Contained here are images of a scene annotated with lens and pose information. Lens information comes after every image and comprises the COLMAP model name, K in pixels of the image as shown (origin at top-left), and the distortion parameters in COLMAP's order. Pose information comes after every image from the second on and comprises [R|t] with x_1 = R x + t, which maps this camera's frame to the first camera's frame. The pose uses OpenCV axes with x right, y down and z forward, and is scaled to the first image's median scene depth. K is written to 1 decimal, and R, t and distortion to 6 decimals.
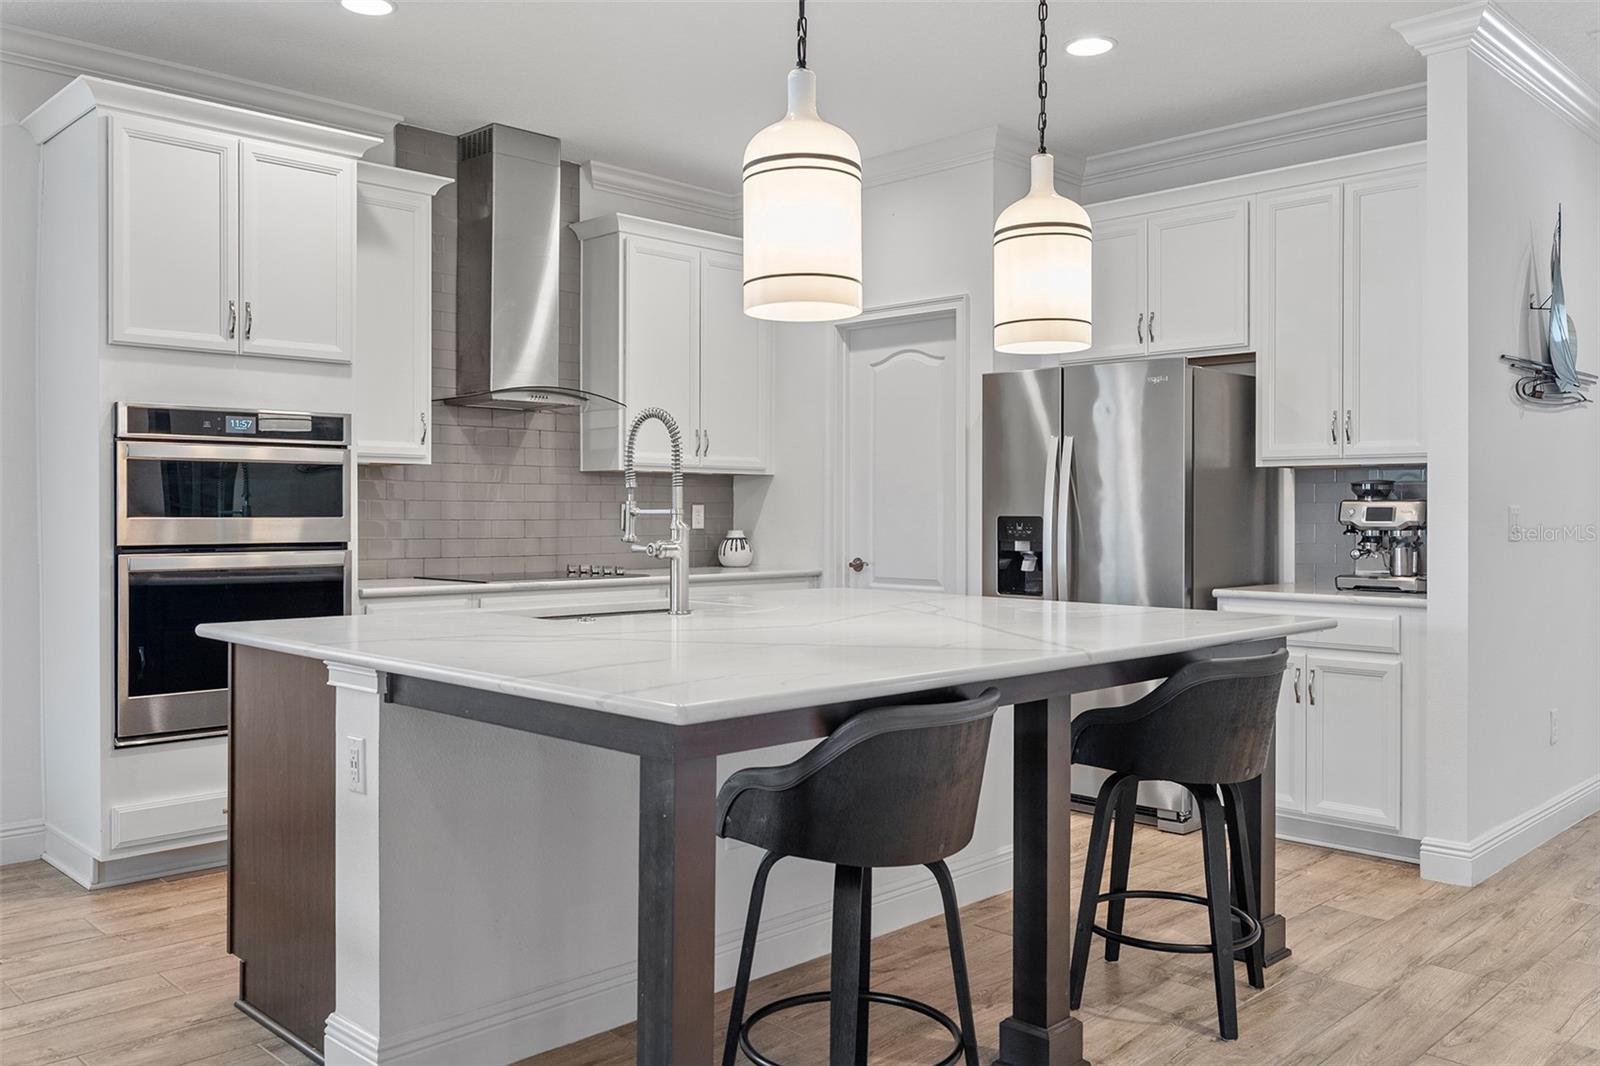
lens RADIAL K [[1289.9, 0, 794.1], [0, 1289.9, 513.1], [0, 0, 1]] dist [-0.000525, 0.004182]
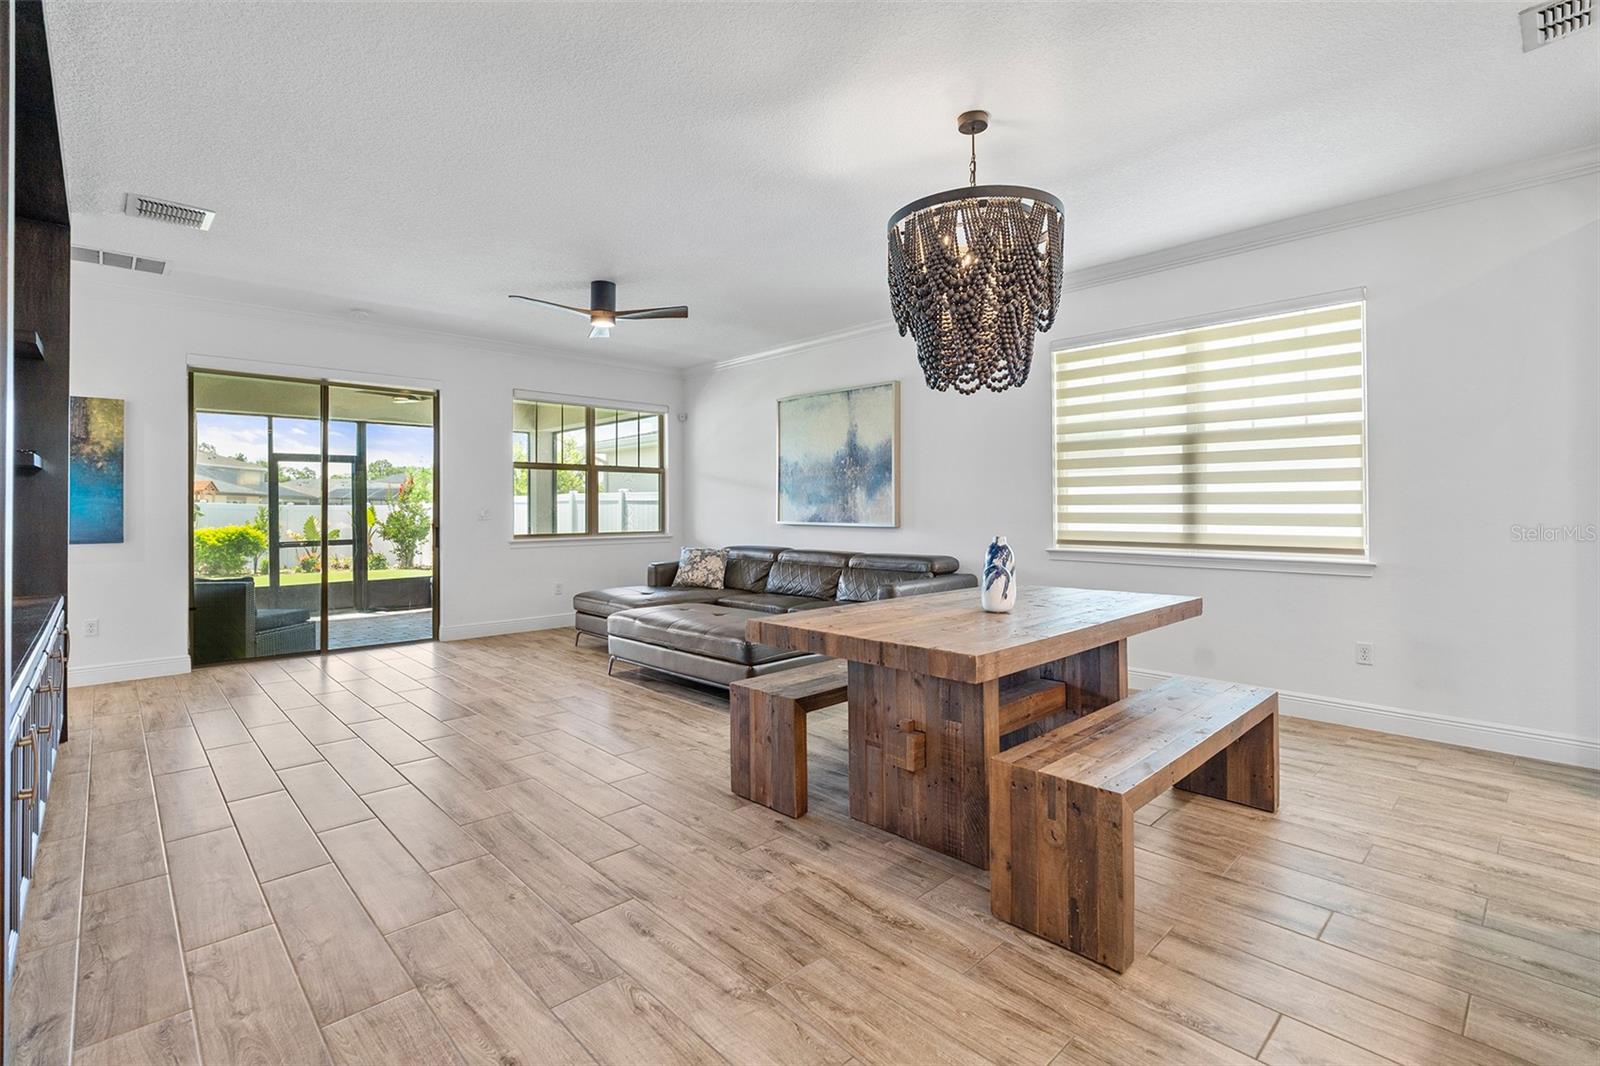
lens RADIAL K [[736.0, 0, 799.3], [0, 736.0, 500.9], [0, 0, 1]] dist [-0.002900, 0.000096]
pose [[-0.021198, -0.012992, -0.999691, 0.168984], [0.004031, 0.999906, -0.013080, 0.000159], [0.999767, -0.004307, -0.021144, 0.185903]]
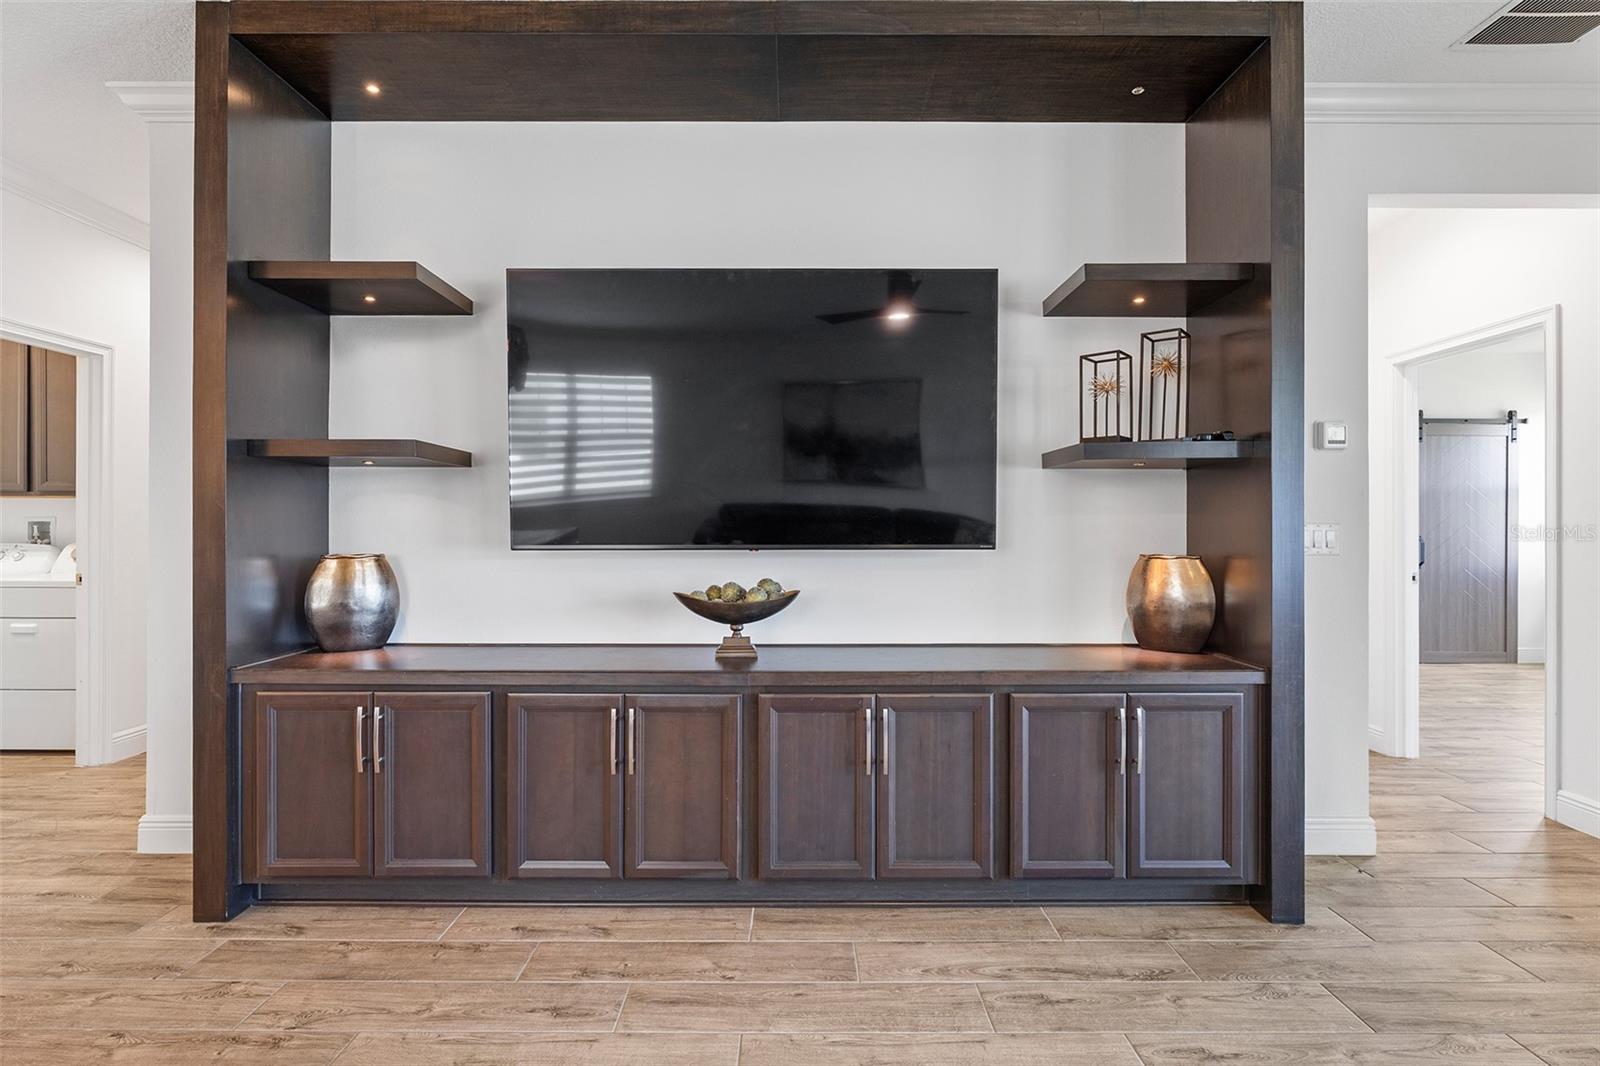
lens RADIAL K [[775.3, 0, 800.0], [0, 775.3, 533.0], [0, 0, 1]] dist [-0.002524, 0.000530]
pose [[-0.710901, -0.006079, 0.703266, -0.855982], [-0.003074, 0.999980, 0.005537, 0.000169], [-0.703286, 0.001775, -0.710905, -0.102932]]
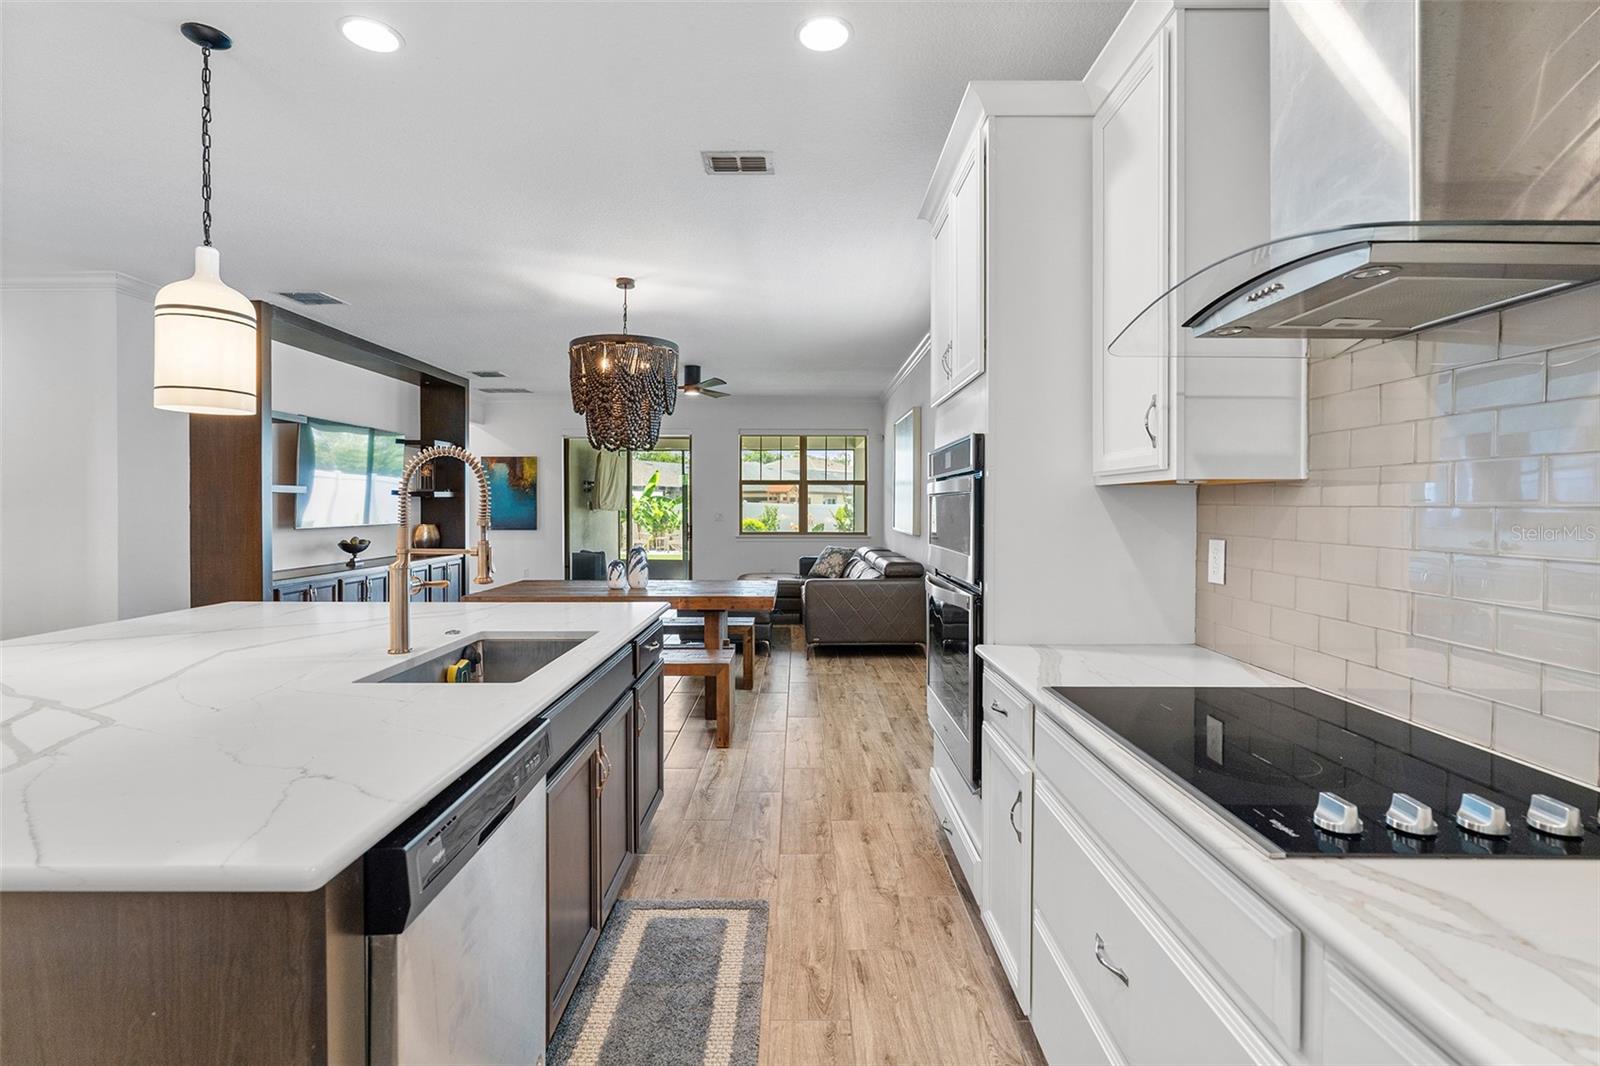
lens RADIAL K [[751.6, 0, 797.7], [0, 751.6, 512.2], [0, 0, 1]] dist [-0.002618, 0.000053]
pose [[-0.707979, 0.002997, -0.706227, 0.090413], [-0.003562, 0.999963, 0.007814, -0.030691], [0.706225, 0.008048, -0.707942, 1.352651]]
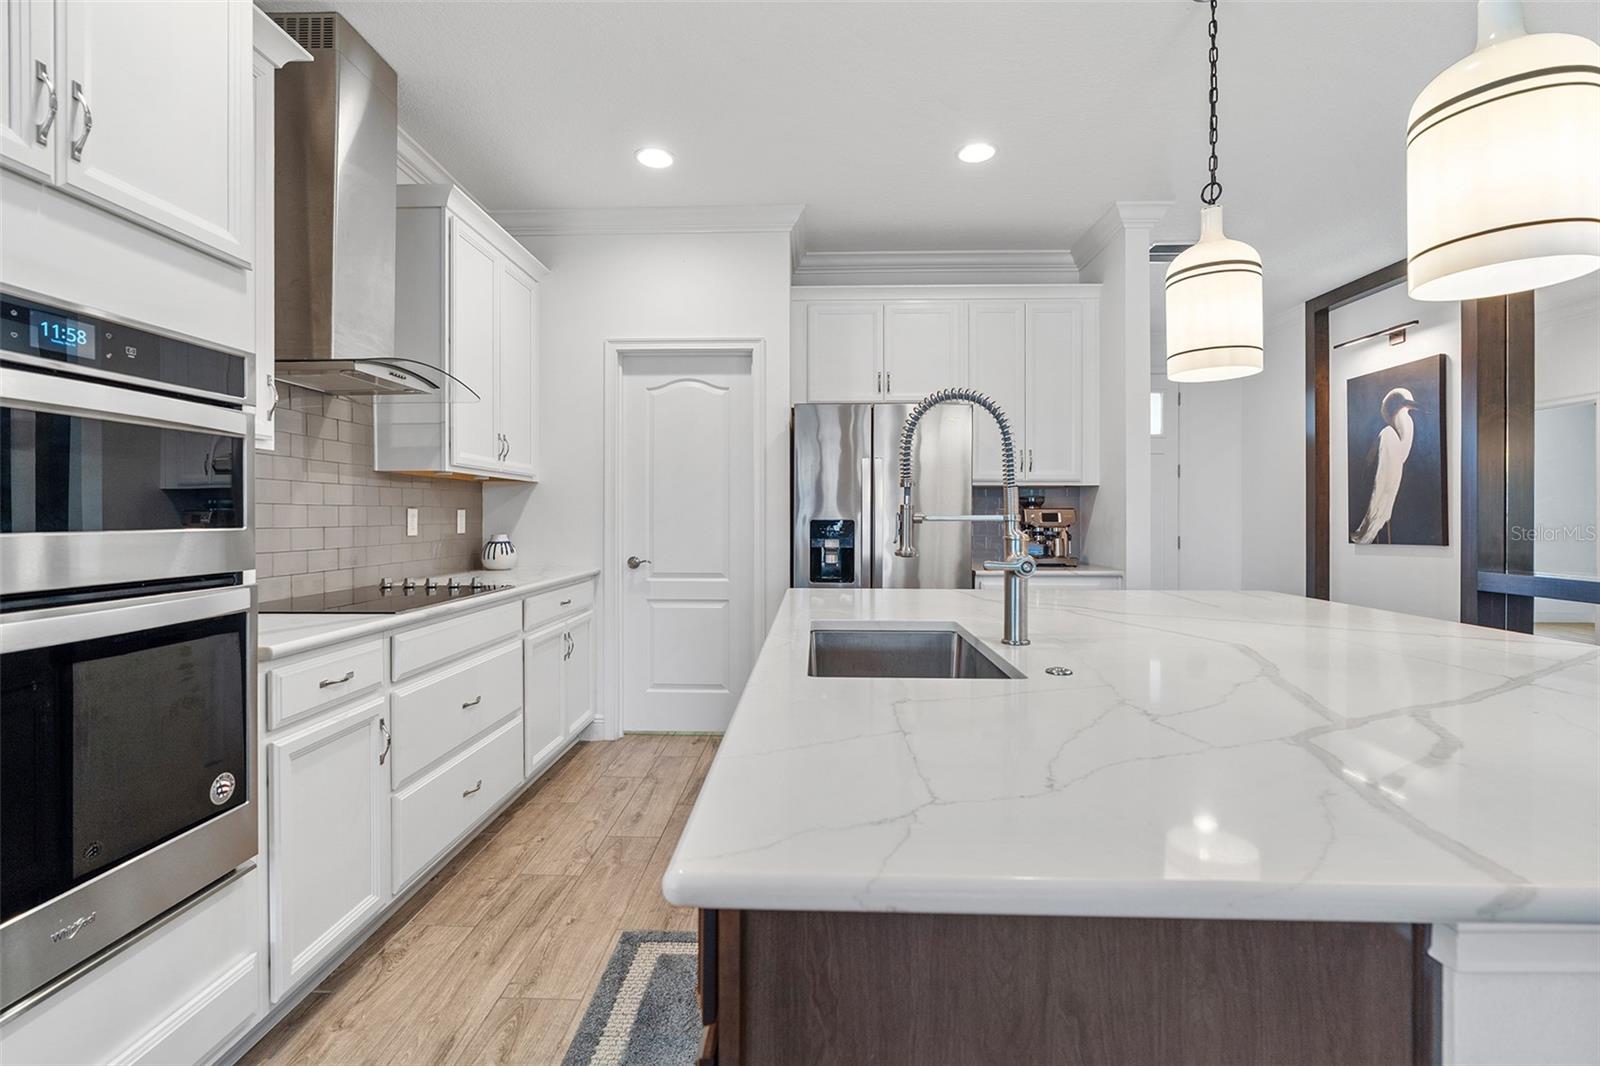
lens RADIAL K [[726.7, 0, 795.2], [0, 726.7, 518.9], [0, 0, 1]] dist [-0.005767, 0.000598]
pose [[0.728612, -0.004358, 0.684912, -0.416698], [0.001420, 0.999987, 0.004852, -0.002418], [-0.684925, -0.002563, 0.728609, 0.627268]]
